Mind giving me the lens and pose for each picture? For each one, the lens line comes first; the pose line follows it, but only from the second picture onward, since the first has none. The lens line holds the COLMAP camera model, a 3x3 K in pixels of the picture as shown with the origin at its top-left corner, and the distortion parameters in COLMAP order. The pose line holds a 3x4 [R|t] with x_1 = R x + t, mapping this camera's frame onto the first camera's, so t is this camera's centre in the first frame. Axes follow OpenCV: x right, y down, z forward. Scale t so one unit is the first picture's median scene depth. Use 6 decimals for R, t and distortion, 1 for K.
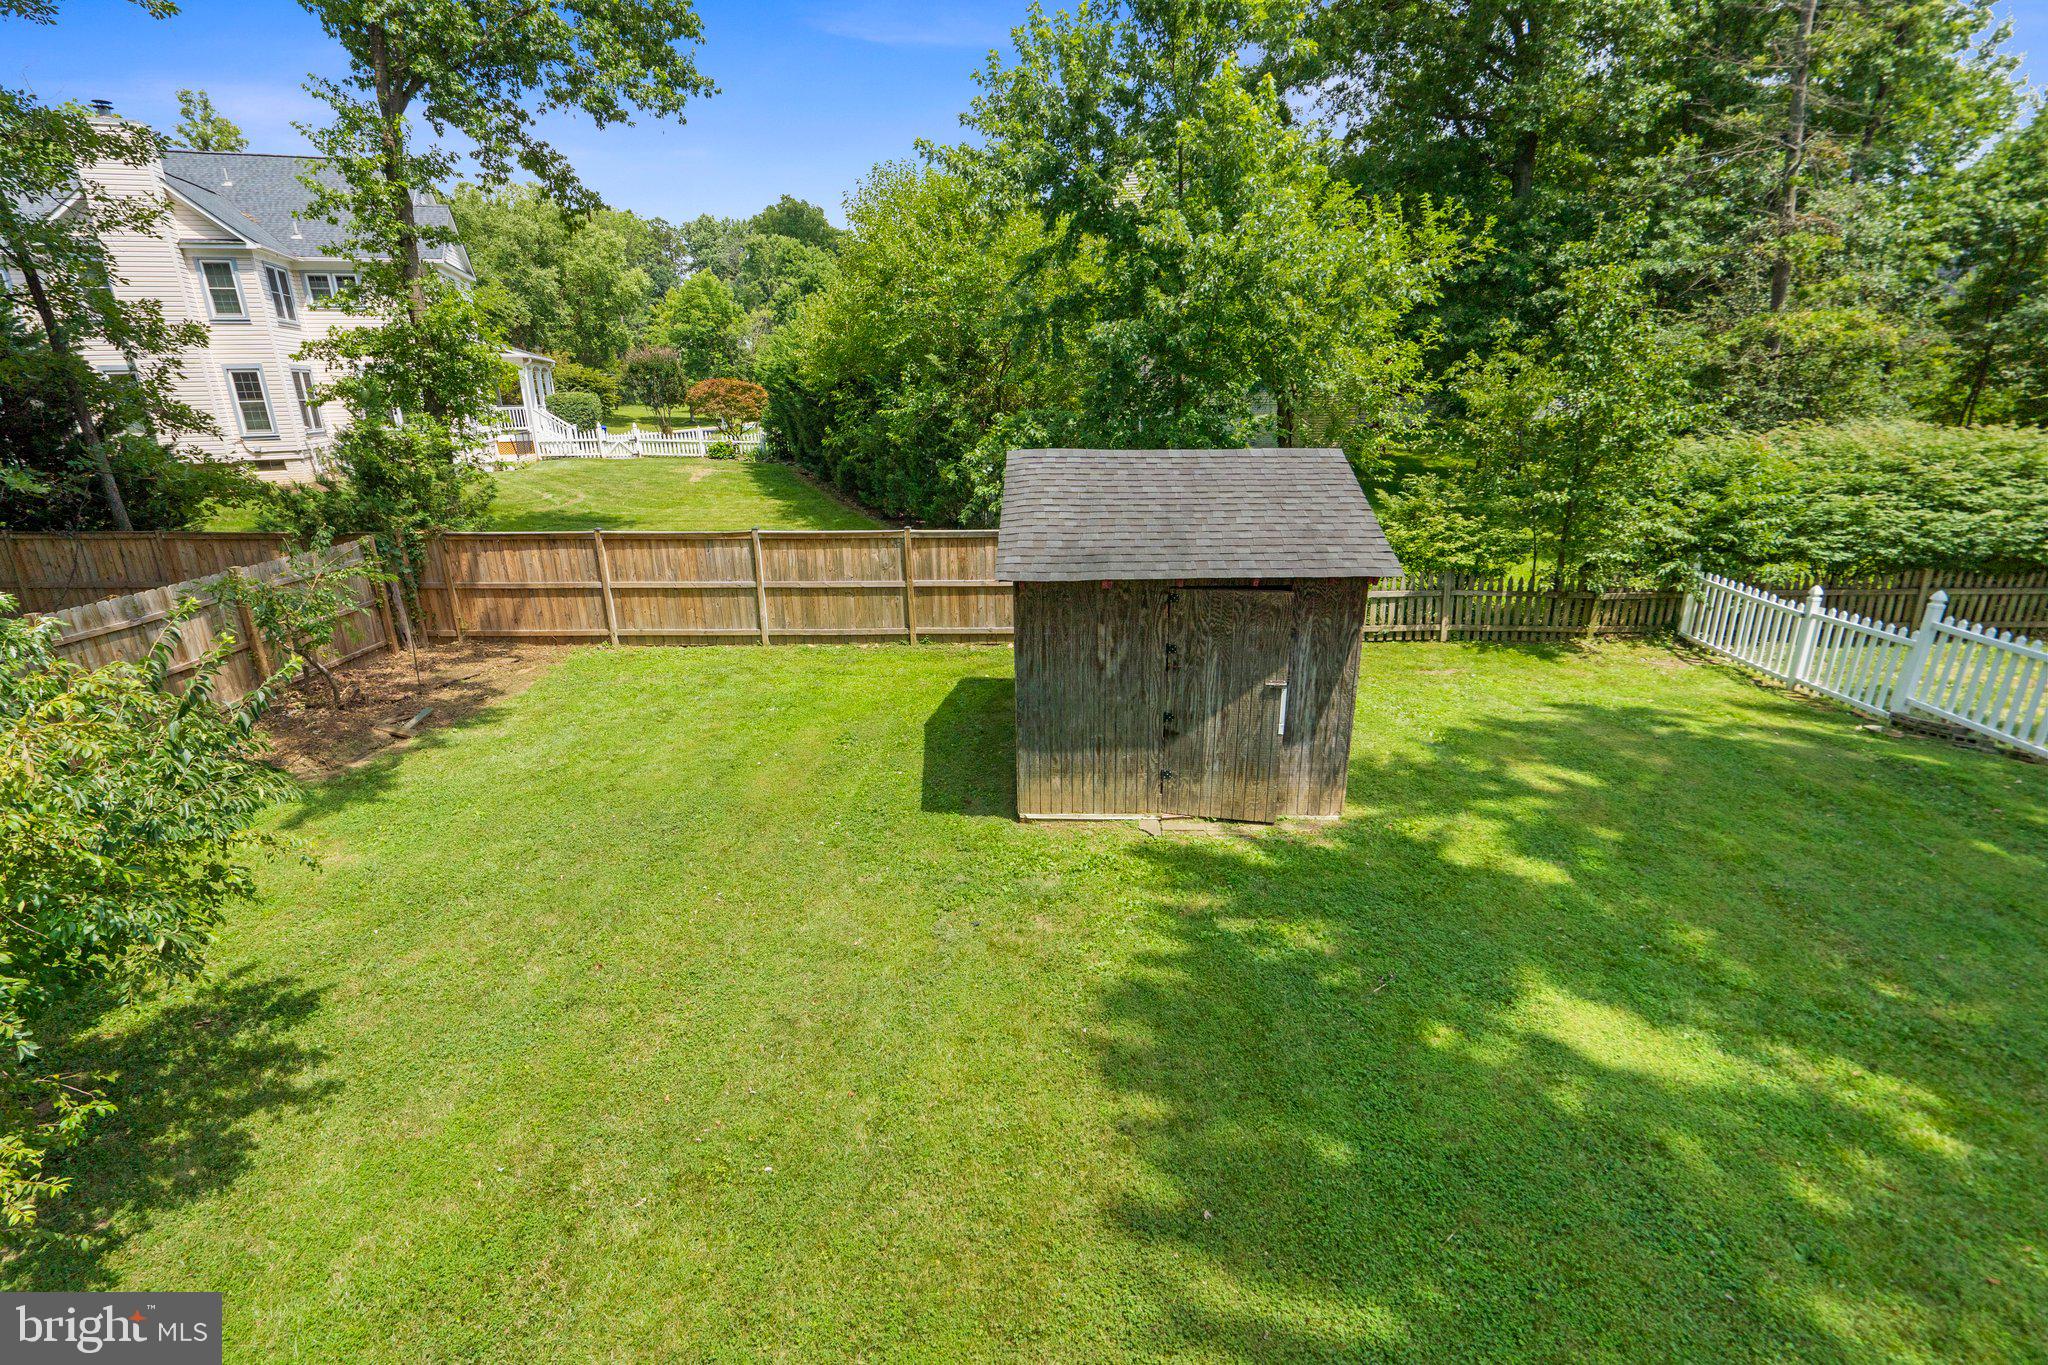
lens RADIAL K [[937.4, 0, 1024.0], [0, 937.4, 682.5], [0, 0, 1]] dist [-0.000451, -0.000018]
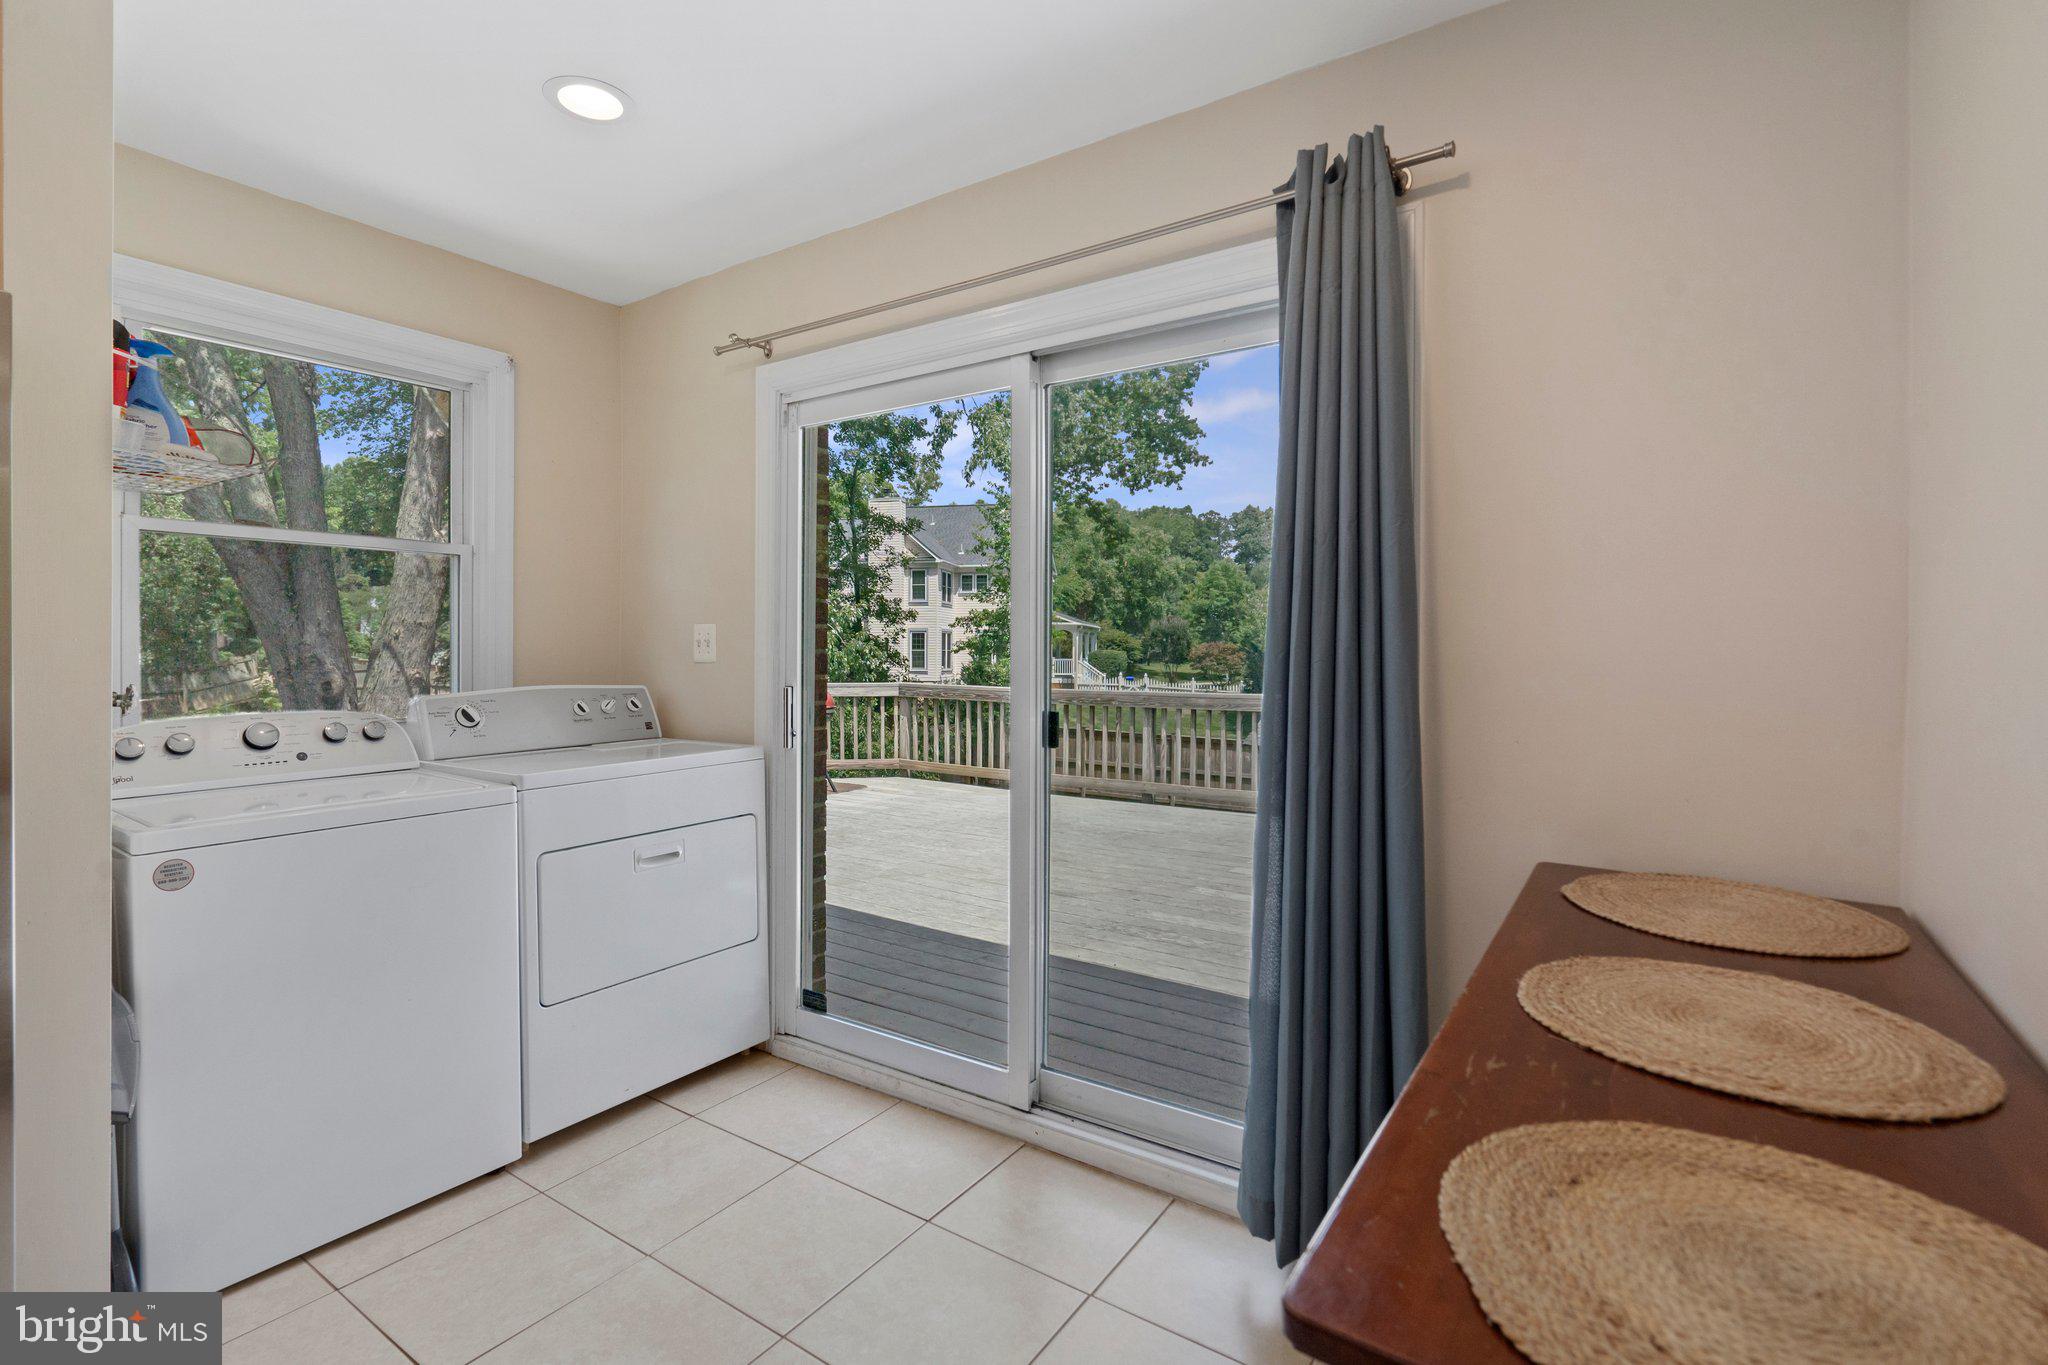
lens RADIAL K [[948.6, 0, 1027.2], [0, 948.6, 642.6], [0, 0, 1]] dist [0.001420, 0.000068]
pose [[0.859944, 0.019107, -0.510030, 0.182422], [-0.175749, 0.949271, -0.260762, 0.087396], [0.479174, 0.313879, 0.819678, -0.274507]]
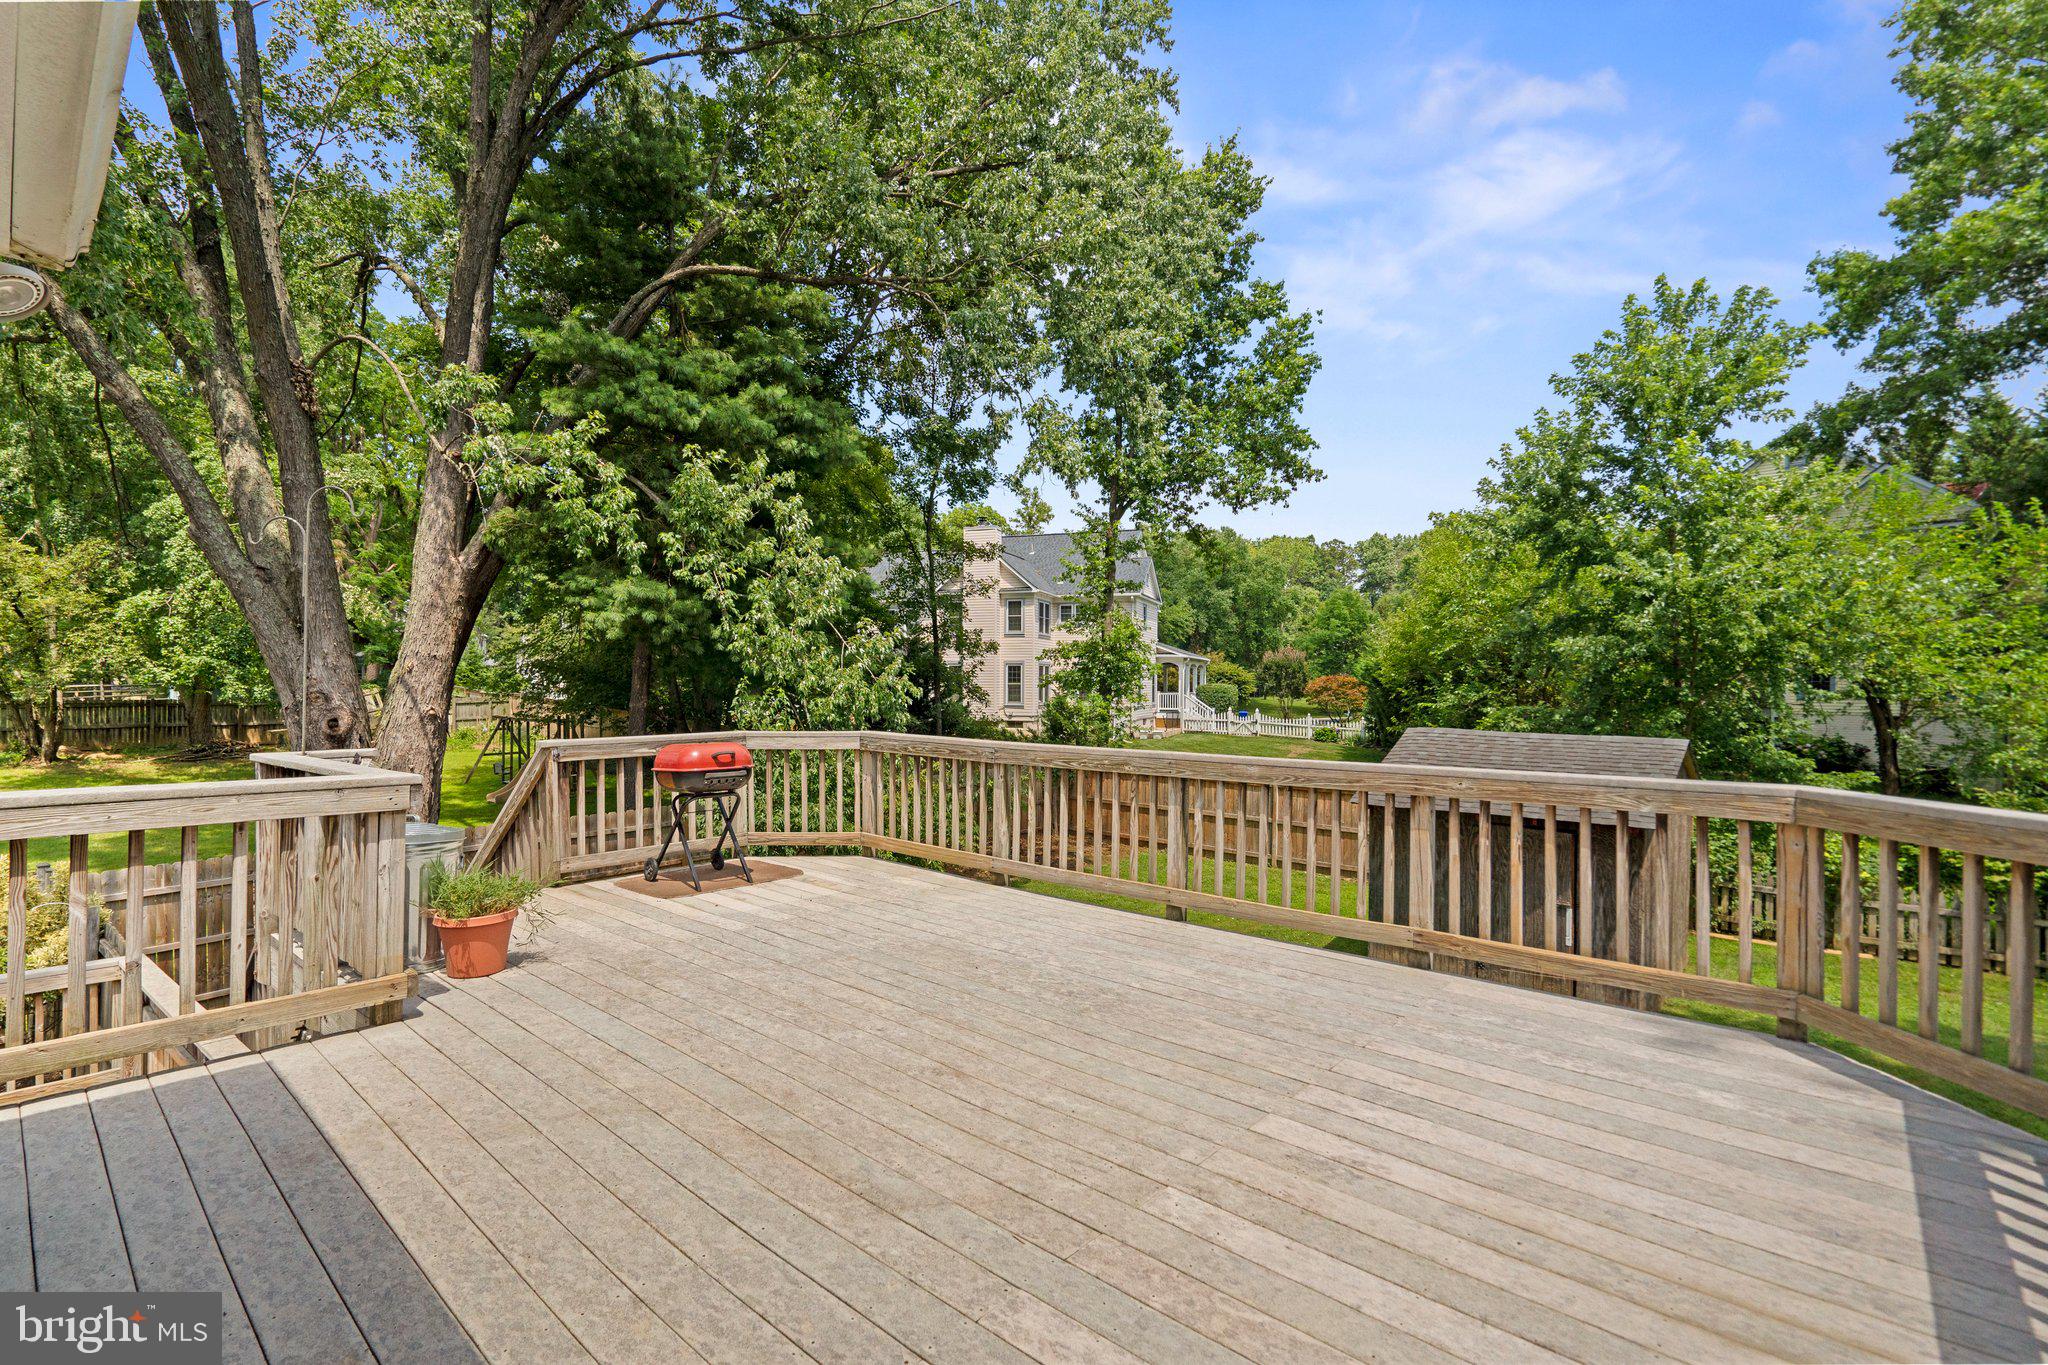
lens RADIAL K [[937.4, 0, 1024.0], [0, 937.4, 682.5], [0, 0, 1]] dist [-0.000451, -0.000018]
pose [[0.786913, 0.024002, -0.616596, 0.159020], [-0.208159, 0.950997, -0.228638, 0.054056], [0.580893, 0.308269, 0.753348, -0.175195]]
